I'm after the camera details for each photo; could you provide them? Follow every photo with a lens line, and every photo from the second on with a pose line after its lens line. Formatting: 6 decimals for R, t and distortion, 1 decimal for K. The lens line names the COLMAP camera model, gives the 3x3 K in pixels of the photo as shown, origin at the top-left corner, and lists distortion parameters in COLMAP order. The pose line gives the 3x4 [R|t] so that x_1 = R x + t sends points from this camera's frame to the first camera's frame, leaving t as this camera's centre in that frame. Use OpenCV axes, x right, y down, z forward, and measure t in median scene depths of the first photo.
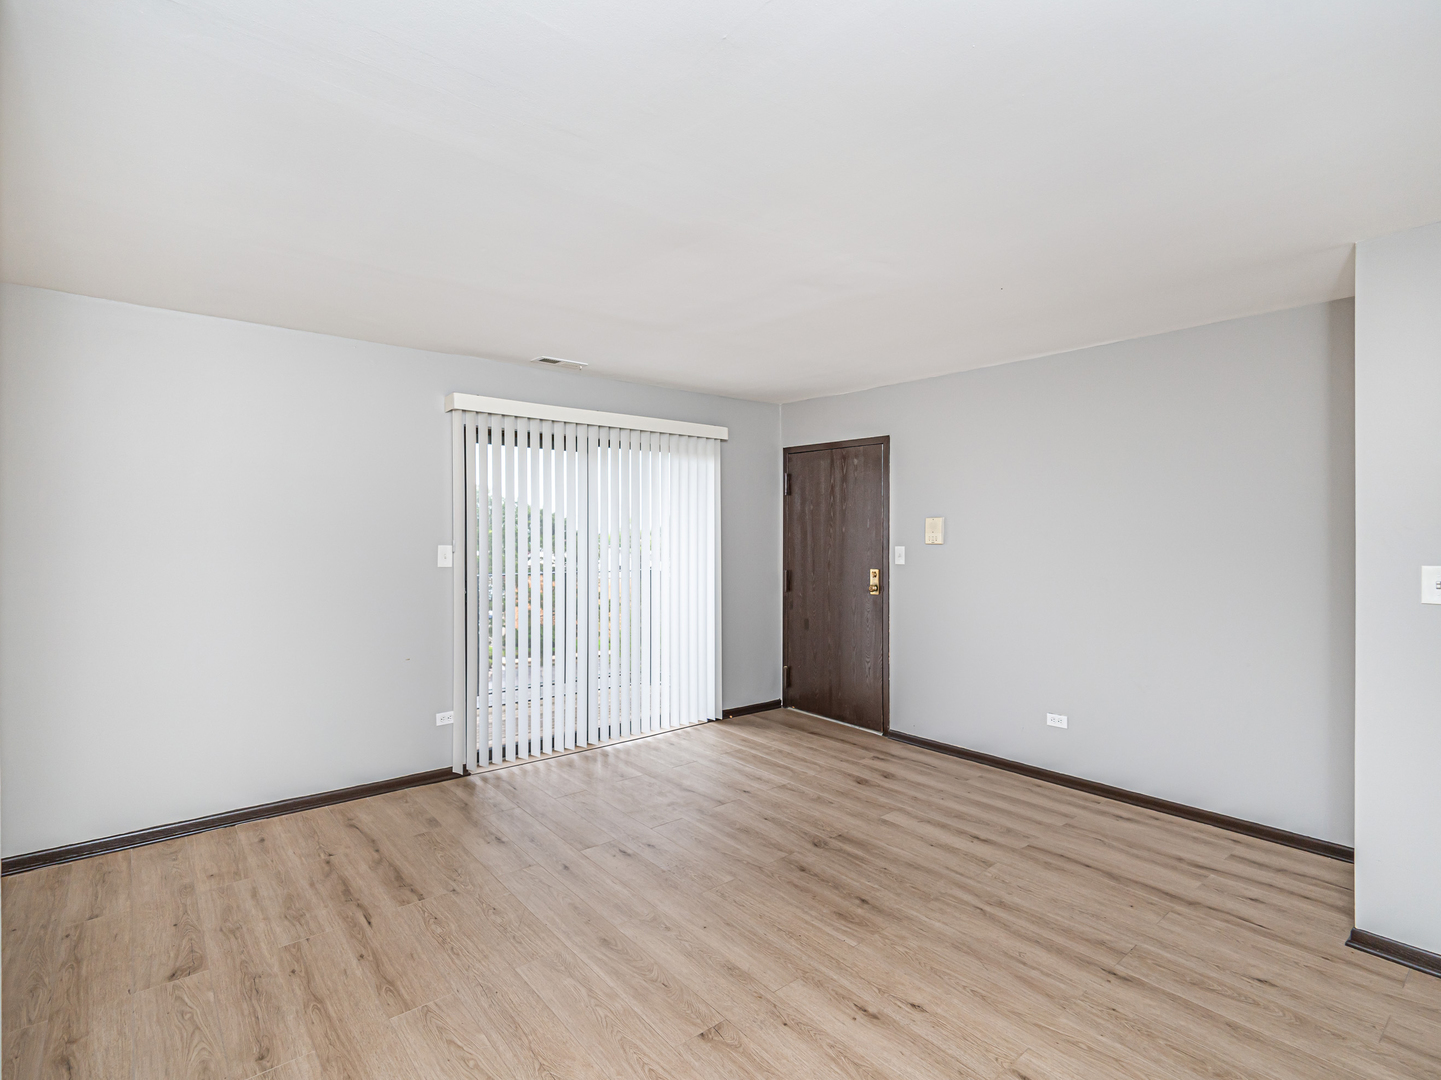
lens RADIAL K [[715.9, 0, 731.2], [0, 715.9, 516.8], [0, 0, 1]] dist [0.001935, -0.000637]
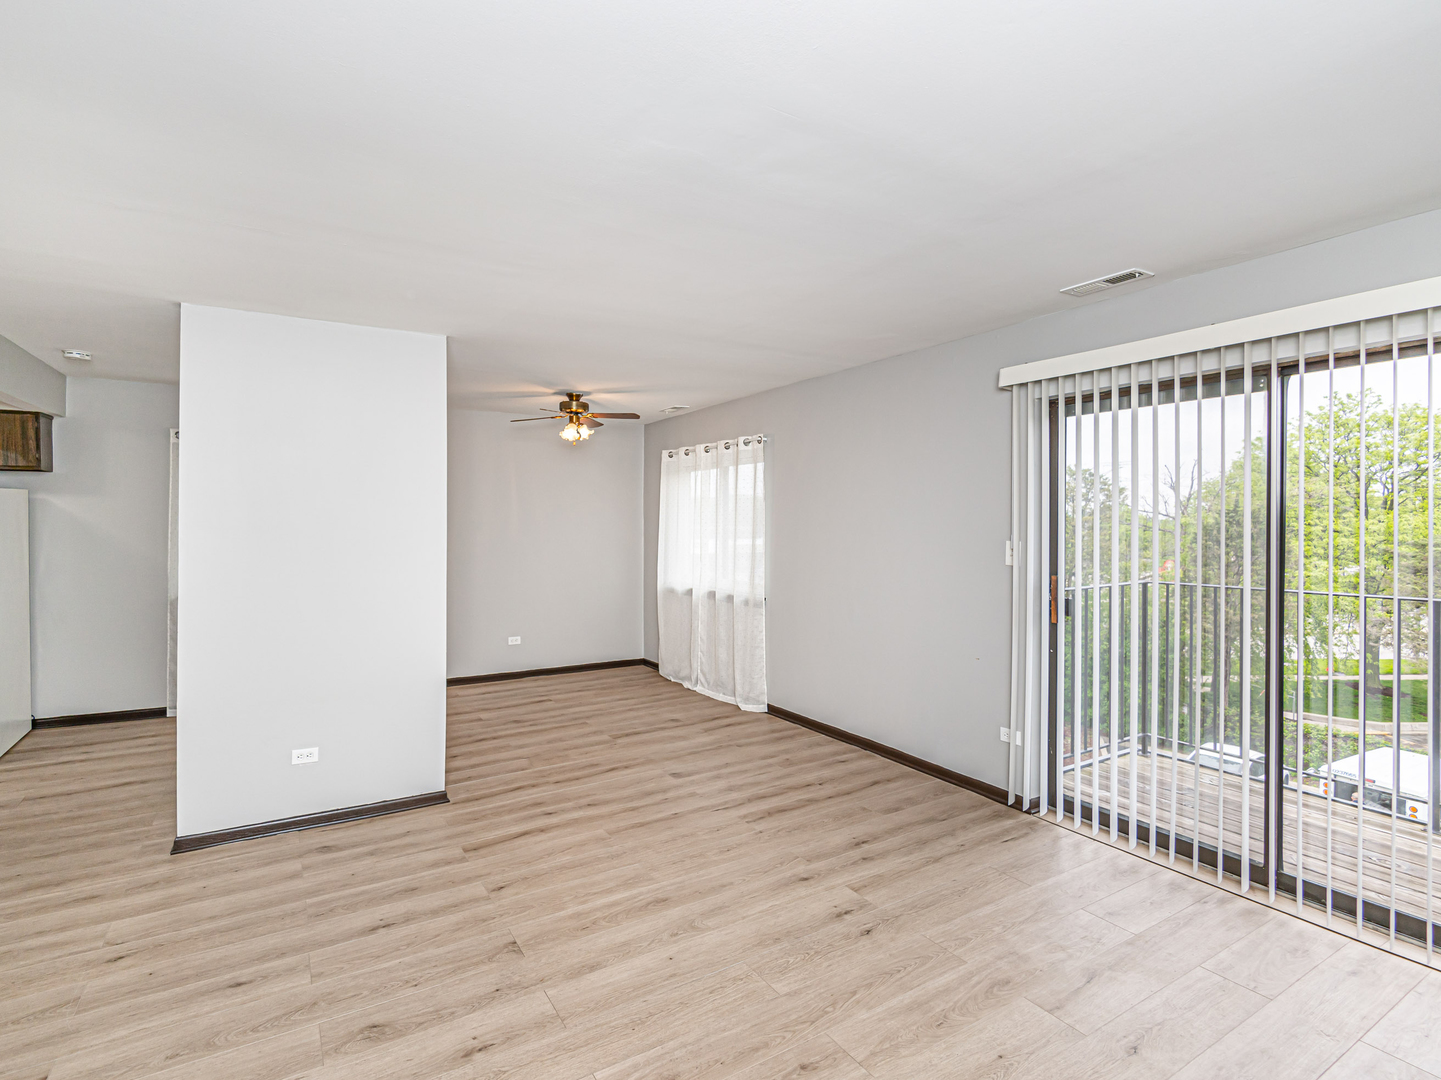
lens RADIAL K [[706.1, 0, 659.0], [0, 706.1, 526.2], [0, 0, 1]] dist [0.000397, 0.000060]
pose [[-0.199330, 0.001242, -0.979932, 0.608482], [0.021963, 0.999754, -0.003201, 0.016132], [0.979686, -0.022160, -0.199308, 0.842240]]
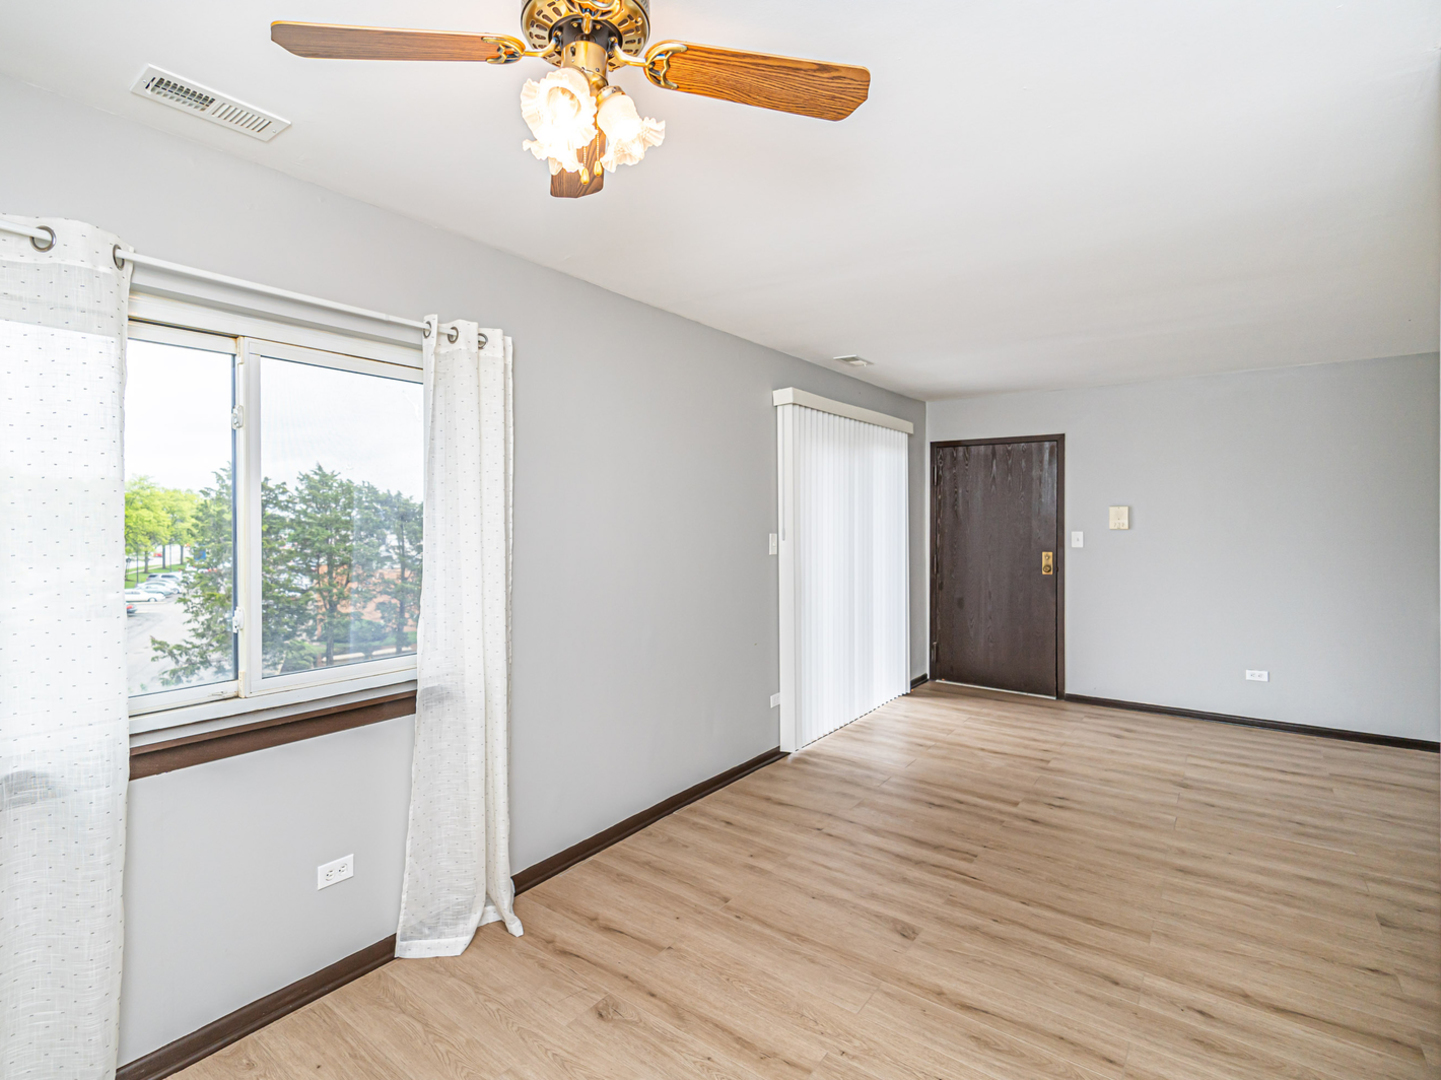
lens RADIAL K [[722.3, 0, 658.4], [0, 722.3, 529.2], [0, 0, 1]] dist [0.000978, -0.000062]
pose [[0.981232, -0.007081, 0.192700, -0.850158], [0.000191, 0.999361, 0.035751, -0.003330], [-0.192830, -0.035043, 0.980606, 0.021883]]
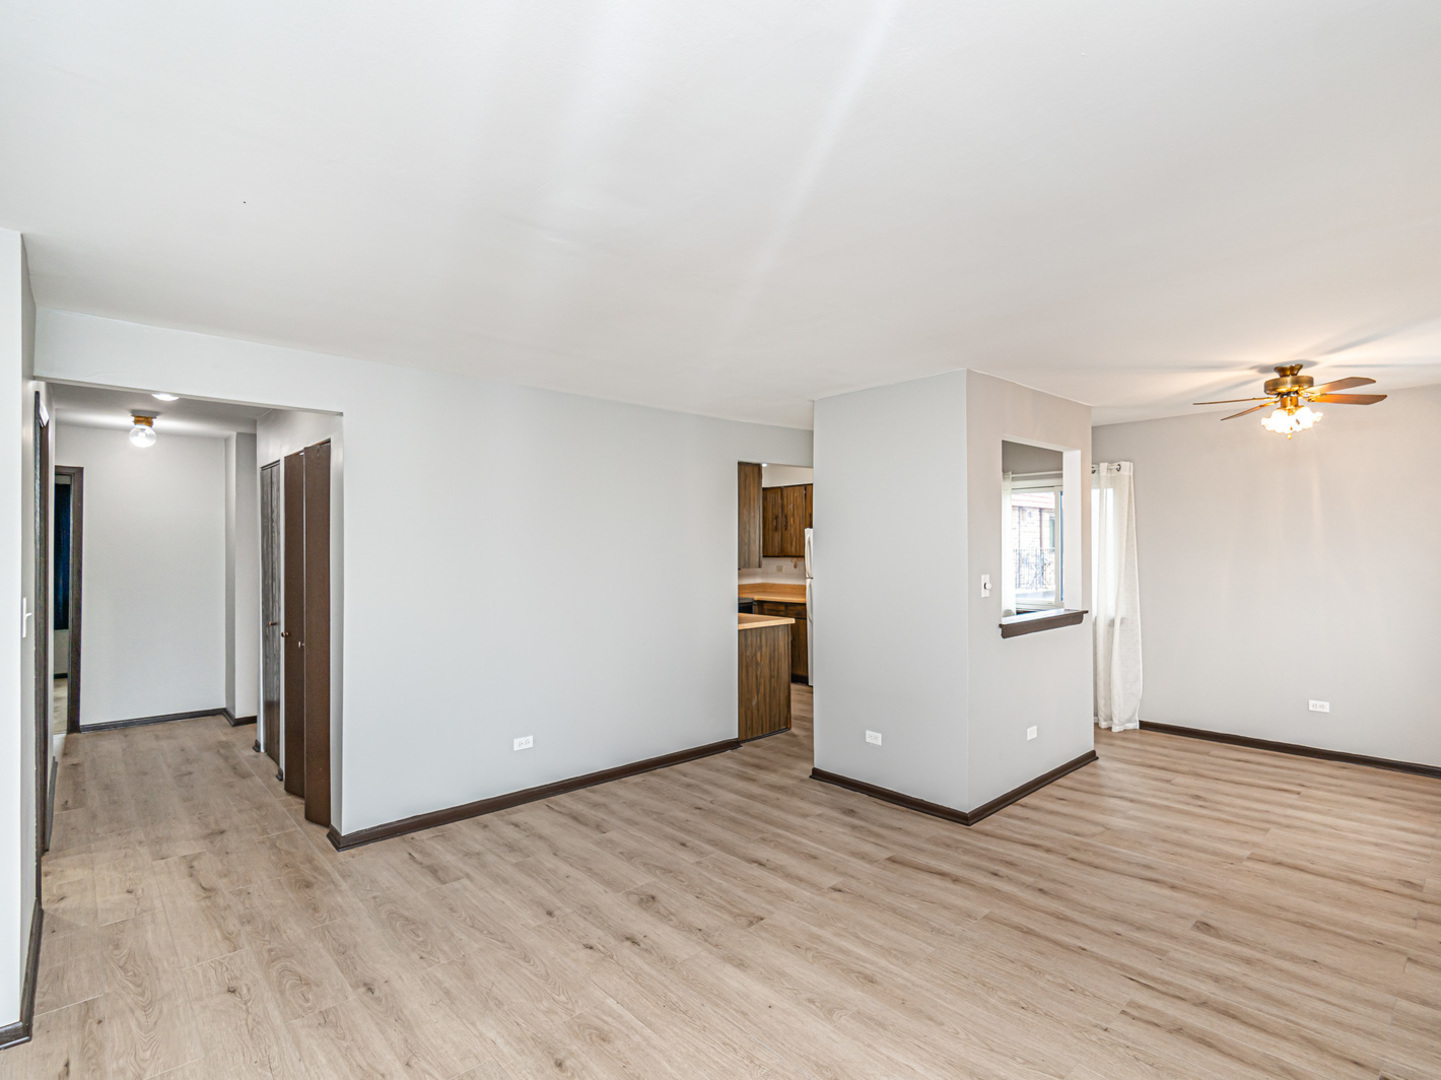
lens RADIAL K [[707.5, 0, 814.6], [0, 707.5, 542.9], [0, 0, 1]] dist [0.004711, 0.000318]
pose [[-0.994985, 0.005247, -0.099890, -0.004798], [0.008175, 0.999548, -0.028931, 0.017837], [0.099693, -0.029602, -0.994578, 1.355608]]
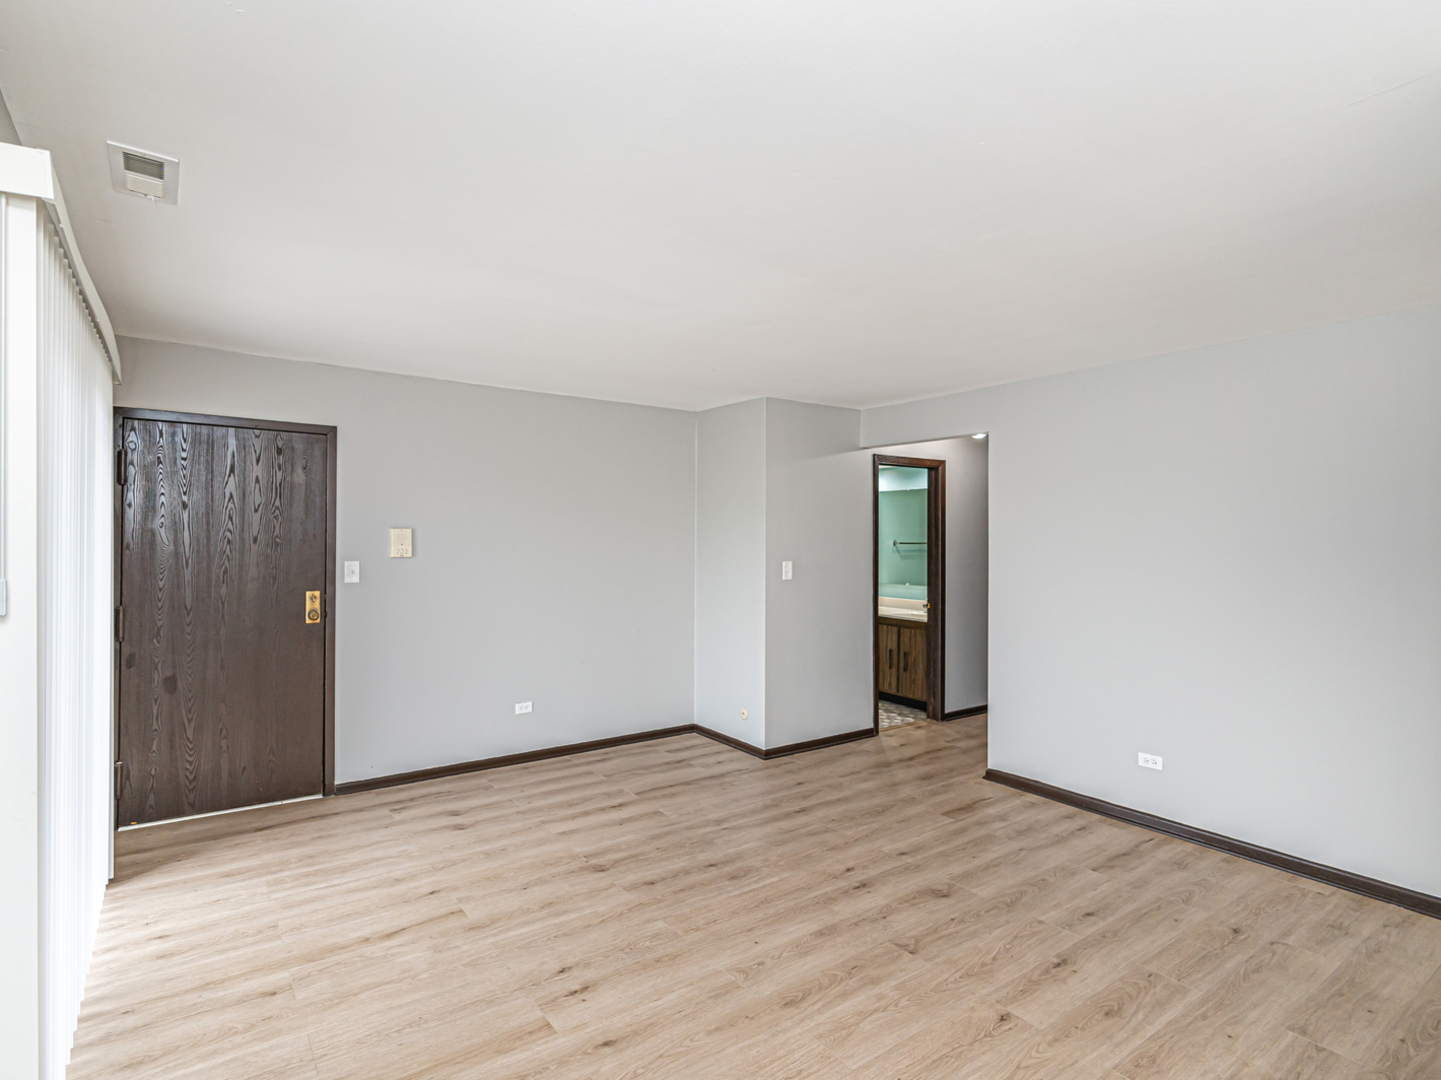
lens RADIAL K [[722.3, 0, 658.4], [0, 722.3, 529.2], [0, 0, 1]] dist [0.000978, -0.000062]
pose [[0.113650, 0.015838, 0.993395, -0.765821], [-0.027458, 0.999541, -0.012795, 0.006164], [-0.993141, -0.025823, 0.114032, 0.740923]]
